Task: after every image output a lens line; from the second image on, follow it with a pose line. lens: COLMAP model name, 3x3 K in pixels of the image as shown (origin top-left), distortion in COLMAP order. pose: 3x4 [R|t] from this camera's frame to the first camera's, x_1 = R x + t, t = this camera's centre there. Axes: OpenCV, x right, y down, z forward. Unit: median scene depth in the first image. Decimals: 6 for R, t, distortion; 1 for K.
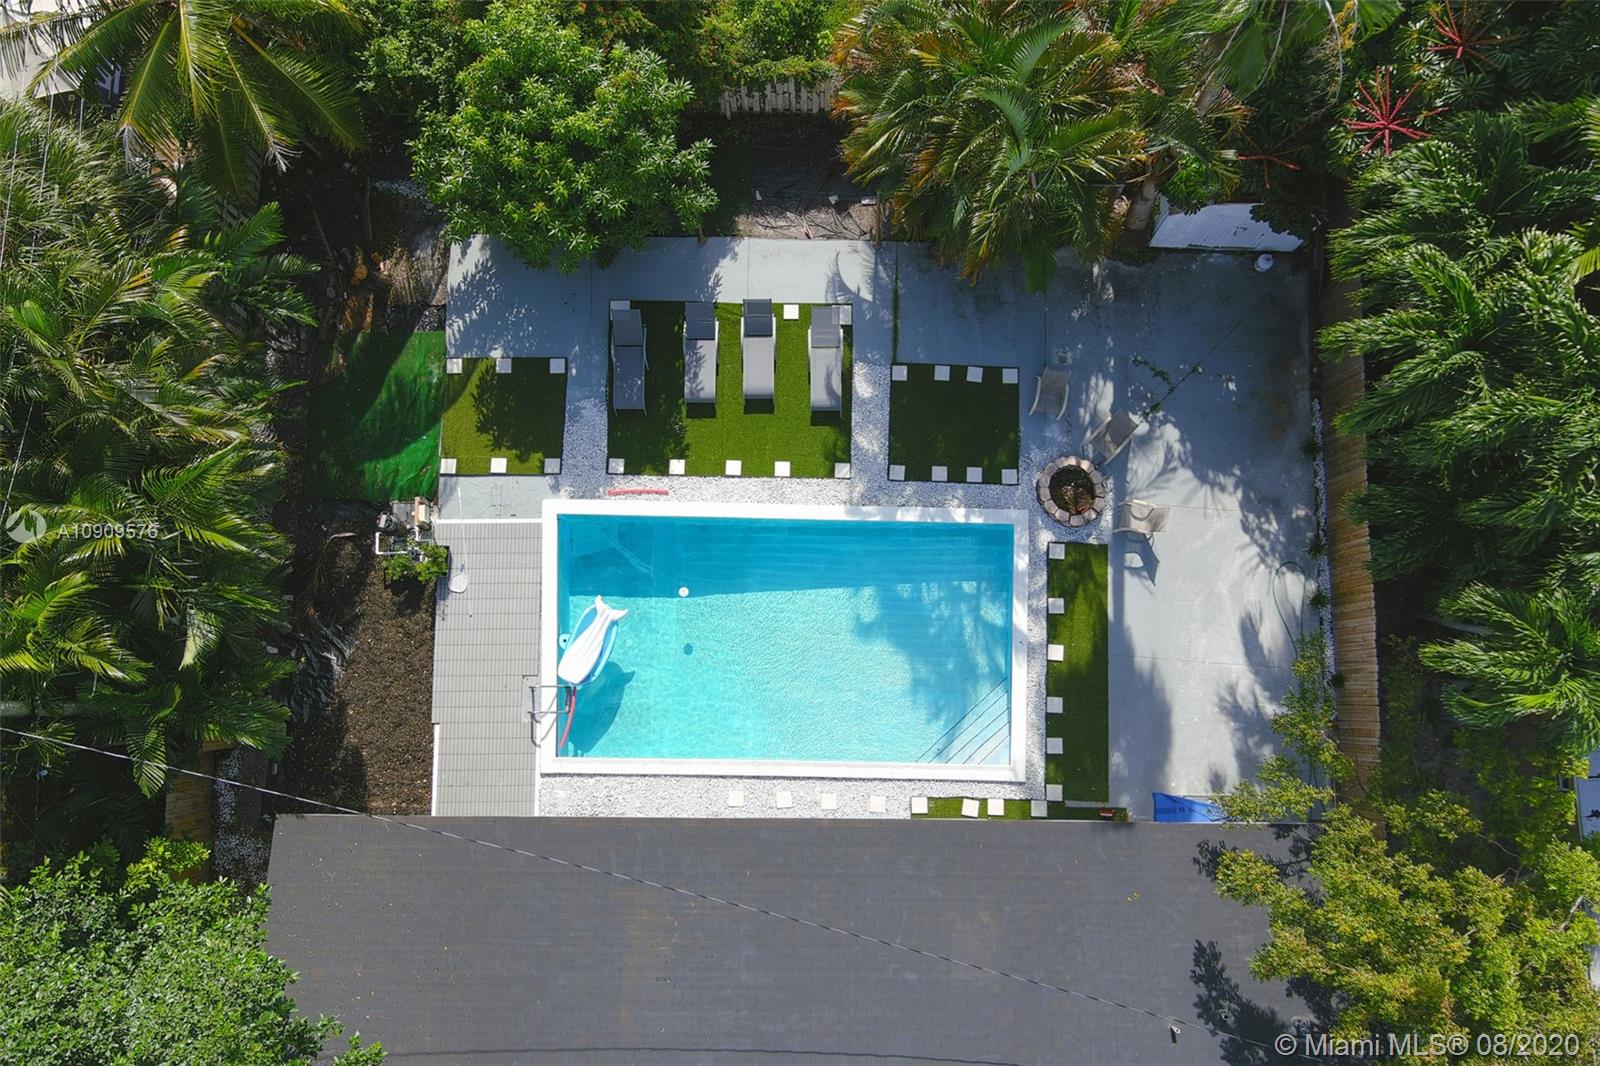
lens RADIAL K [[1221.1, 0, 800.0], [0, 1221.1, 533.0], [0, 0, 1]] dist [0.029623, -0.055410]
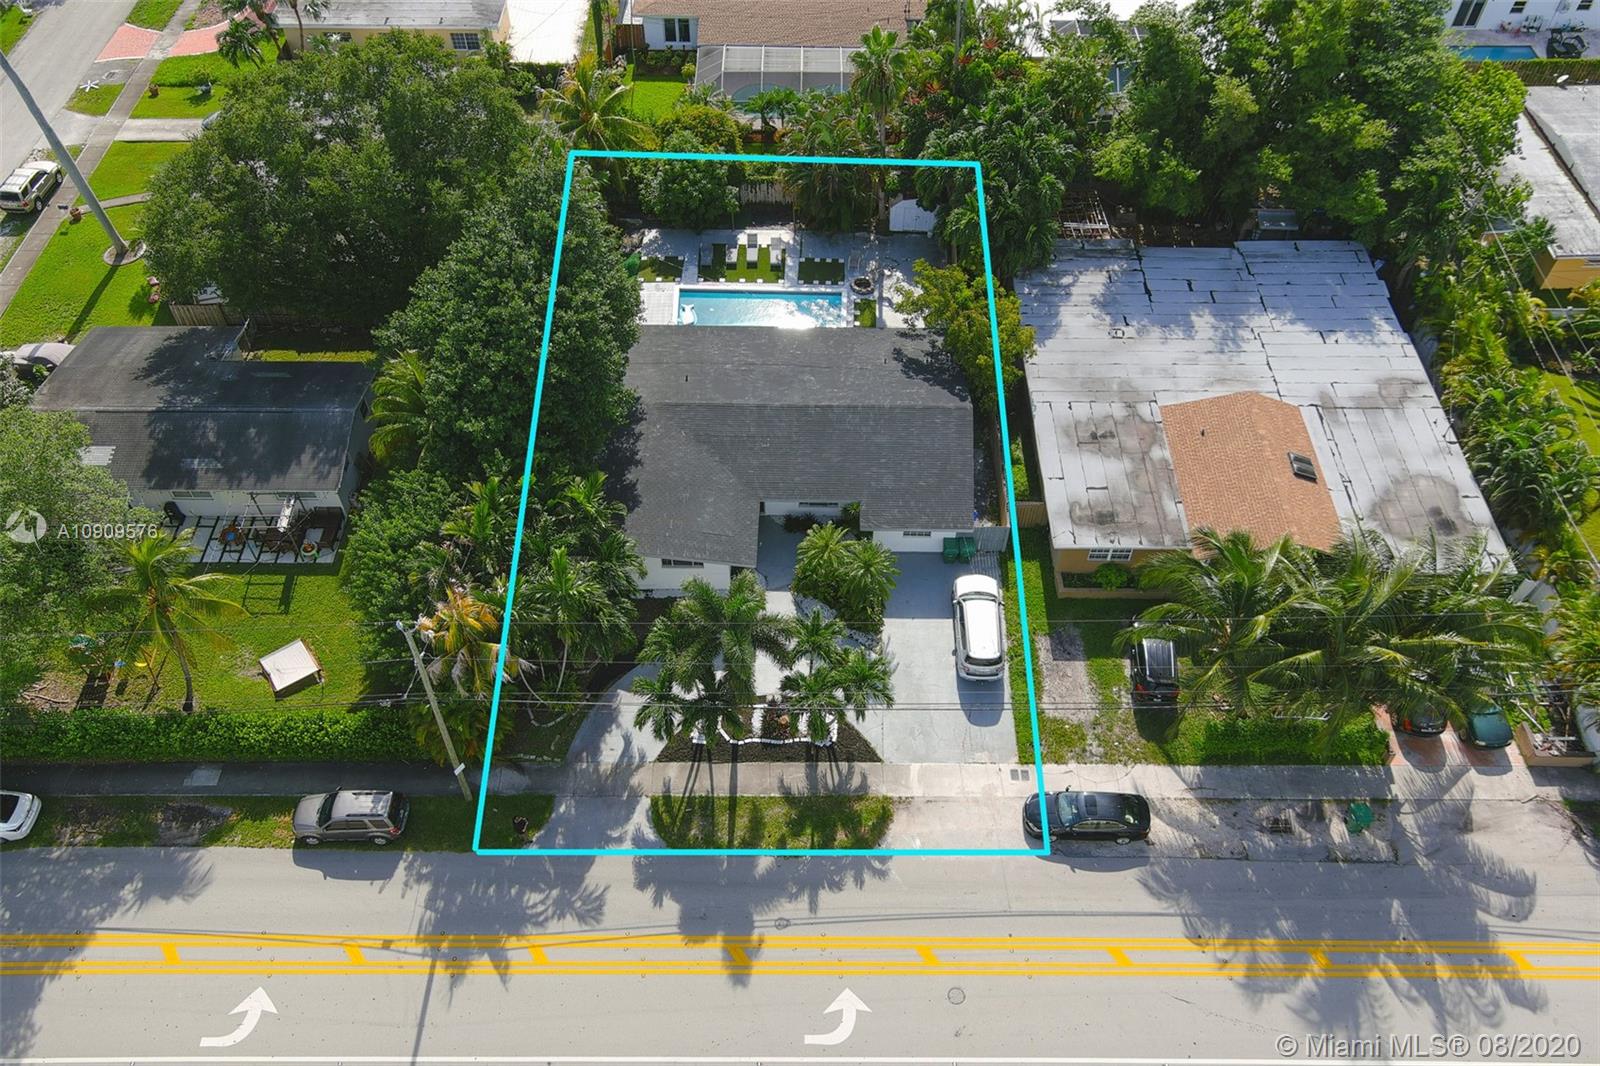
lens RADIAL K [[1221.1, 0, 800.0], [0, 1221.1, 533.0], [0, 0, 1]] dist [0.029623, -0.055410]
pose [[1.000000, 0.000072, -0.000700, 0.080030], [-0.000427, 0.853224, -0.521545, 1.909283], [0.000559, 0.521545, 0.853224, -1.095305]]
